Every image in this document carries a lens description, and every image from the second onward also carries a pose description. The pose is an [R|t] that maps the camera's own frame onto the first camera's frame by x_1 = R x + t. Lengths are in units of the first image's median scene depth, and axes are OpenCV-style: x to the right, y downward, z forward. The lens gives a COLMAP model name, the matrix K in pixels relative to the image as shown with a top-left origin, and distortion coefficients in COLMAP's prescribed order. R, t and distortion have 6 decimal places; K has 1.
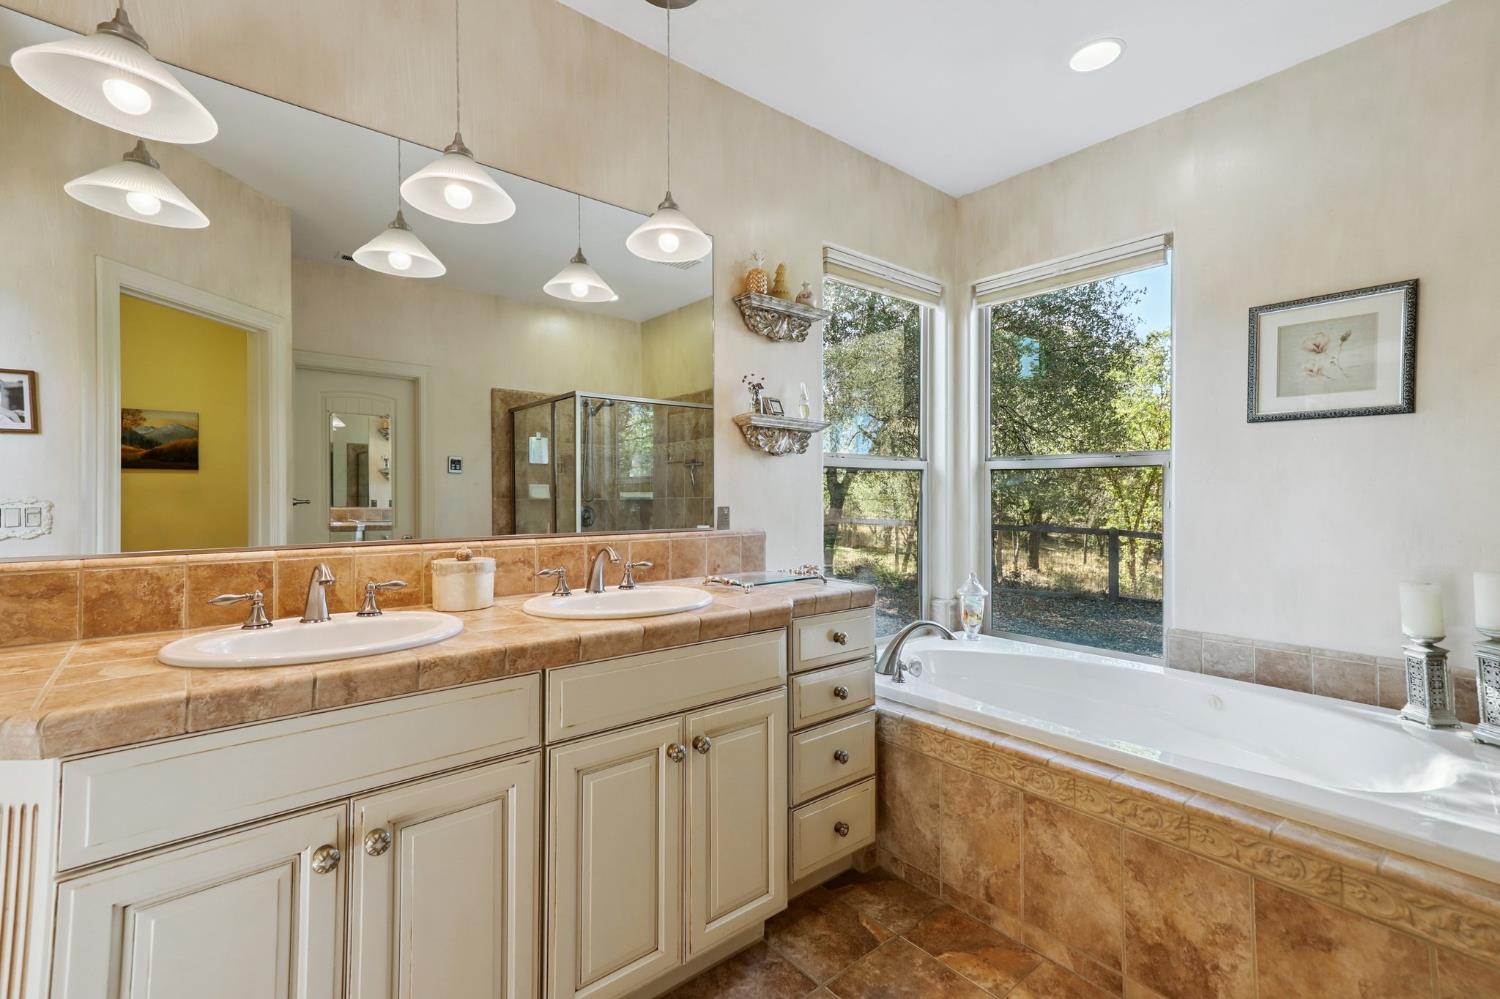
lens RADIAL K [[683.3, 0, 750.0], [0, 683.3, 499.5], [0, 0, 1]] dist [0.015855, 0.020890]
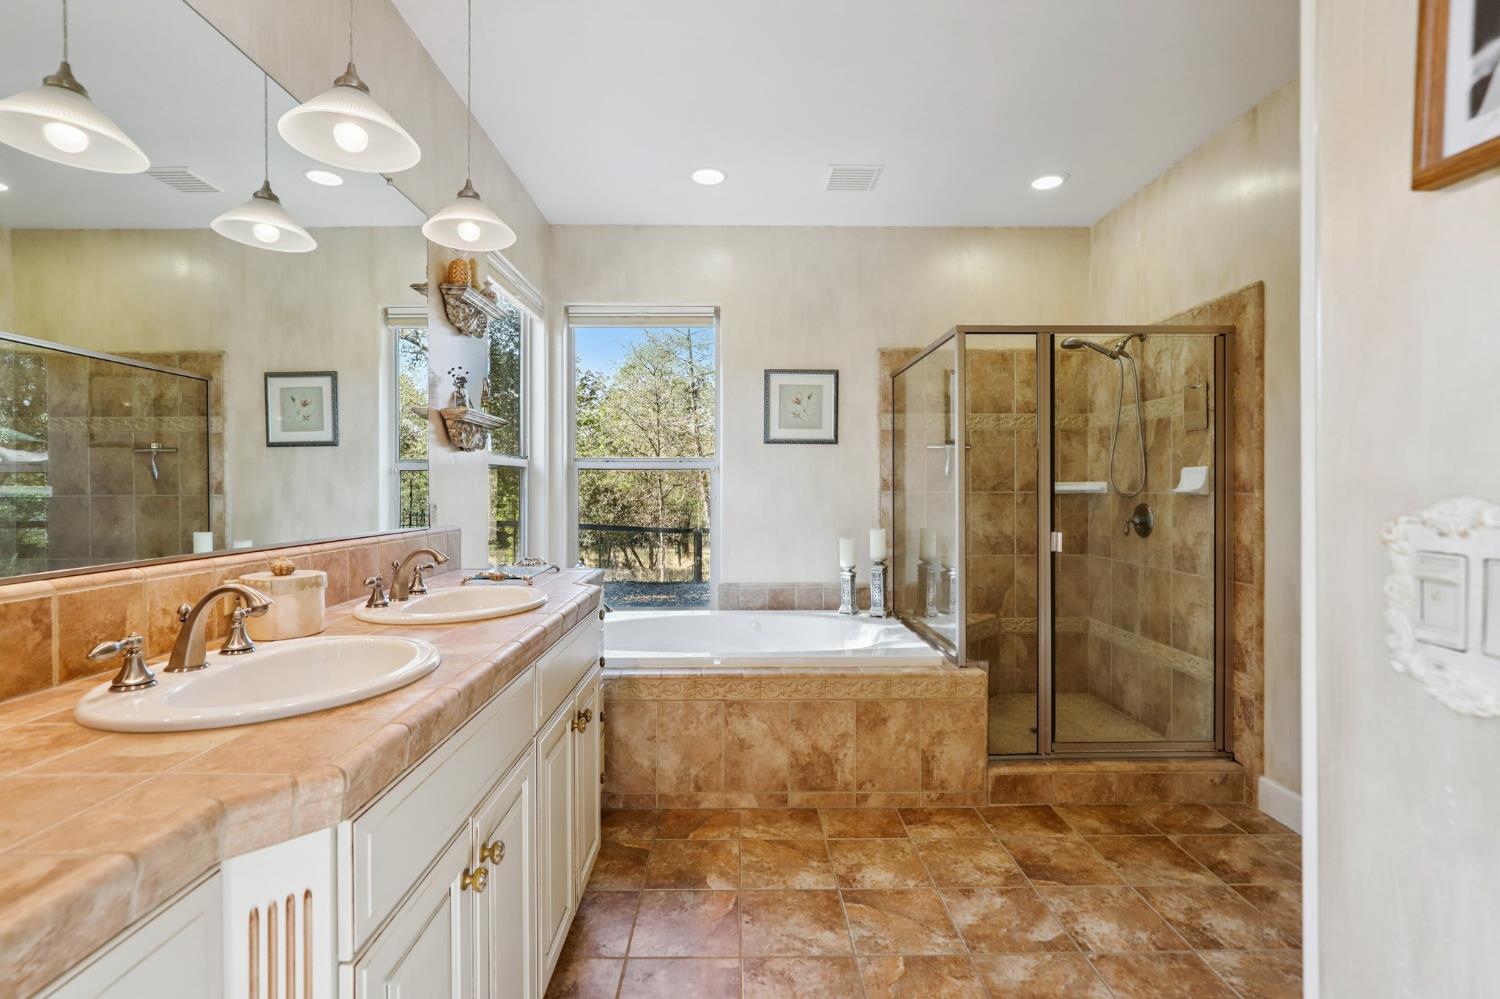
lens RADIAL K [[698.5, 0, 750.0], [0, 698.5, 499.5], [0, 0, 1]] dist [0.014891, 0.000603]
pose [[0.626952, -0.013661, 0.778938, -0.644779], [0.008534, 0.999907, 0.010667, -0.002524], [-0.779011, -0.000041, 0.627010, 0.059958]]
